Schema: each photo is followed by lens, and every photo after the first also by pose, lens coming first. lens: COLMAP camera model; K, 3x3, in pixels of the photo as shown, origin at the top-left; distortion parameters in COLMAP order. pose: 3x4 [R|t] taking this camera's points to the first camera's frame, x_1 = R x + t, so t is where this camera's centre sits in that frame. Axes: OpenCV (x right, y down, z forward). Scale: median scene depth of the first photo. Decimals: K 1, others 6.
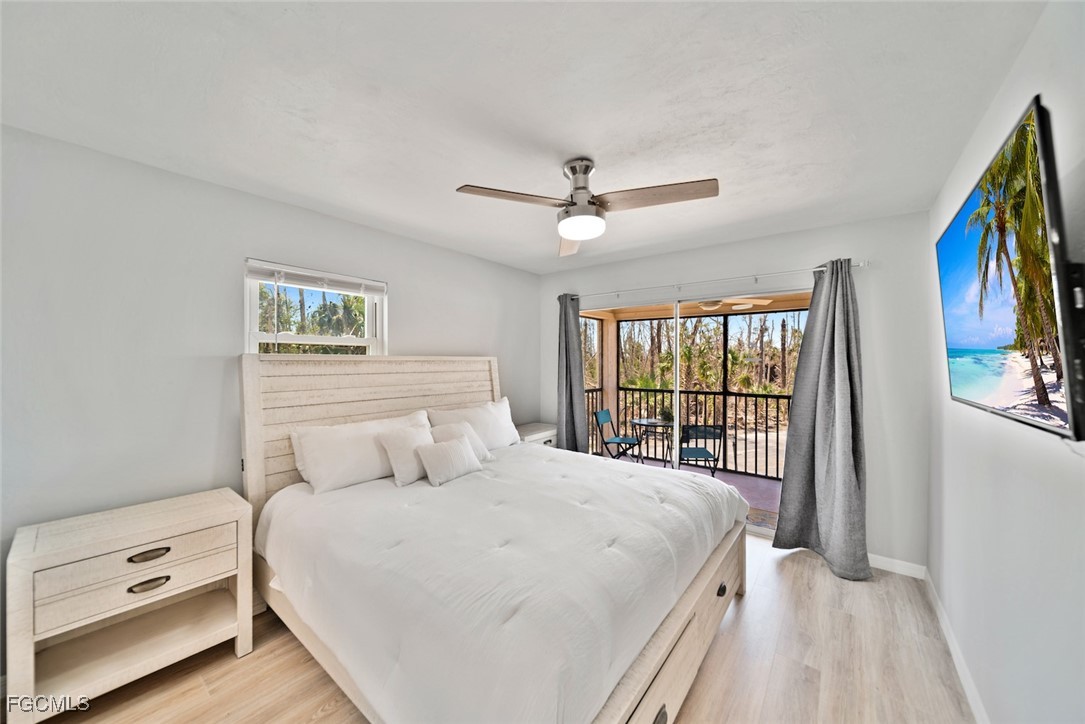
lens RADIAL K [[388.9, 0, 551.7], [0, 388.9, 363.2], [0, 0, 1]] dist [-0.000520, -0.000169]
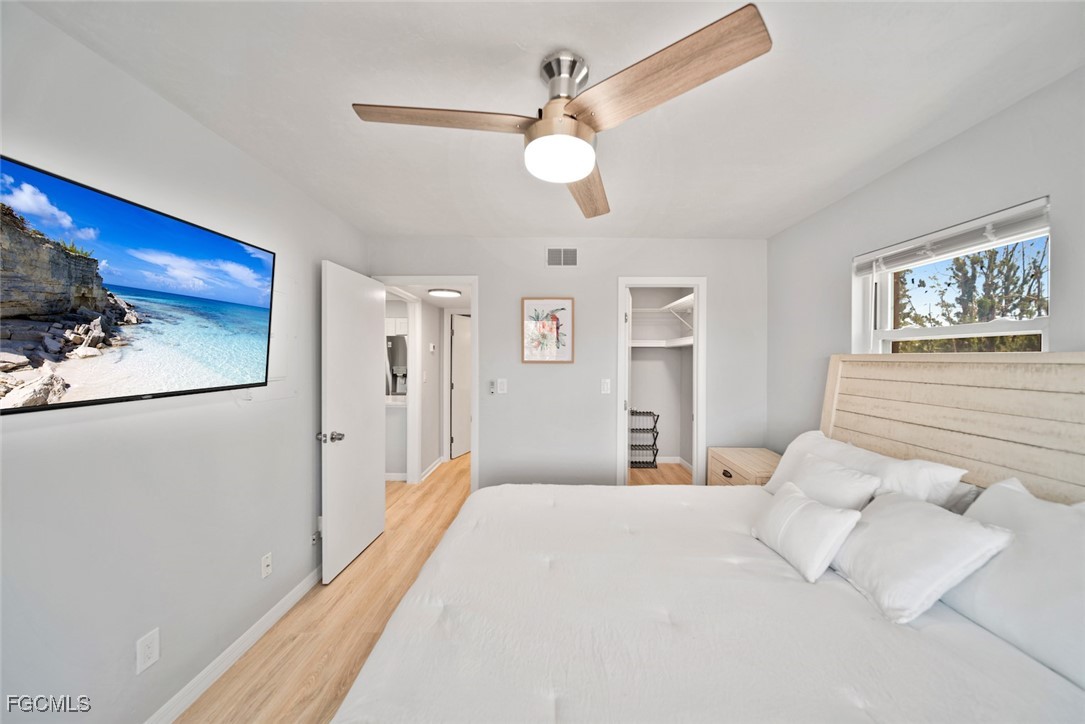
lens RADIAL K [[386.5, 0, 545.6], [0, 386.5, 362.6], [0, 0, 1]] dist [-0.001407, -0.000194]
pose [[-0.806222, -0.001870, -0.591611, 0.335379], [-0.014265, 0.999766, 0.016279, -0.006377], [0.591442, 0.021564, -0.806059, 1.033376]]
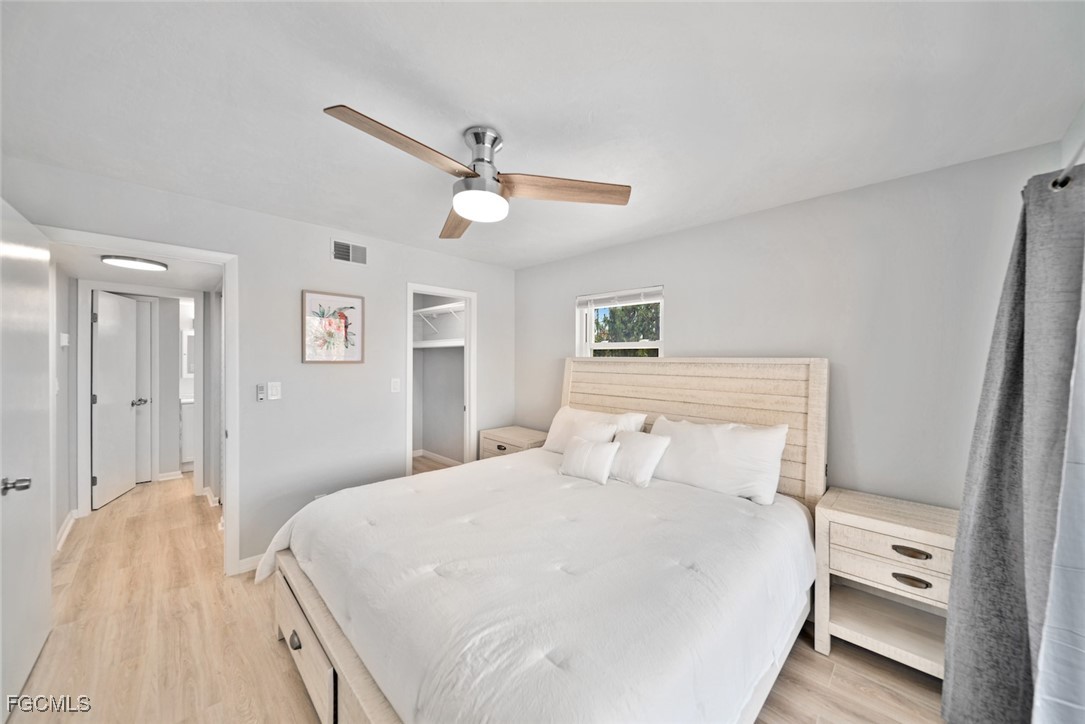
lens RADIAL K [[388.9, 0, 551.7], [0, 388.9, 363.2], [0, 0, 1]] dist [-0.000520, -0.000169]
pose [[-0.137493, 0.002571, -0.990499, 0.621220], [-0.018735, 0.999811, 0.005195, -0.004325], [0.990326, 0.019271, -0.137419, 0.867482]]
